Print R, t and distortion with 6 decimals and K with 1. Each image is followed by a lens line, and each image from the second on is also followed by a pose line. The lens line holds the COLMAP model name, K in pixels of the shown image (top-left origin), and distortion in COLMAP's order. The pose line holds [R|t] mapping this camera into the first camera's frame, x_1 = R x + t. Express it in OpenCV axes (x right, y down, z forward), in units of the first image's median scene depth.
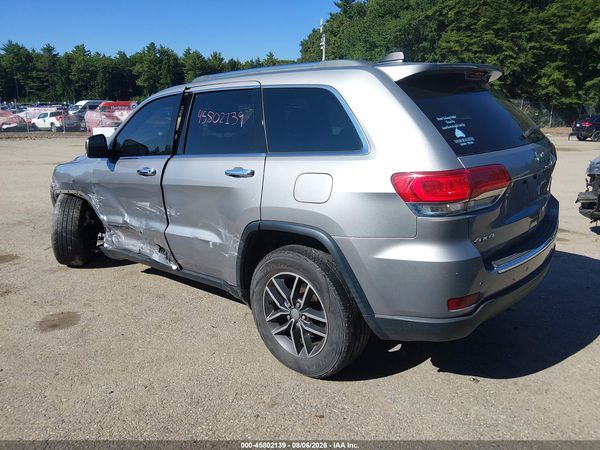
lens RADIAL K [[472.8, 0, 311.1], [0, 472.8, 237.9], [0, 0, 1]] dist [0.053007, -0.080787]
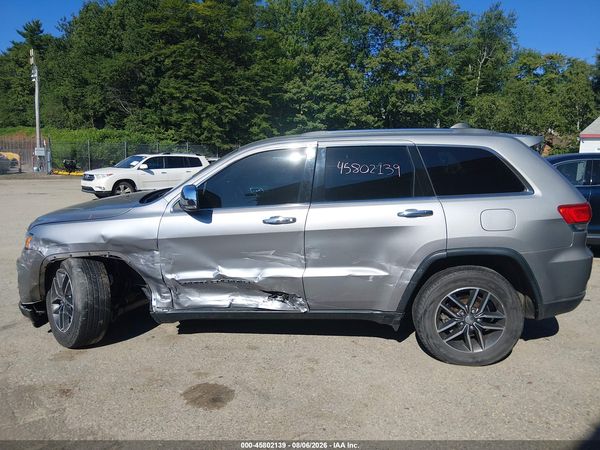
lens RADIAL K [[477.5, 0, 313.7], [0, 477.5, 229.1], [0, 0, 1]] dist [0.034618, -0.057477]
pose [[0.803688, -0.077611, 0.589968, -0.103626], [0.136251, 0.989119, -0.055488, -0.006152], [-0.579243, 0.124978, 0.805517, 0.015492]]
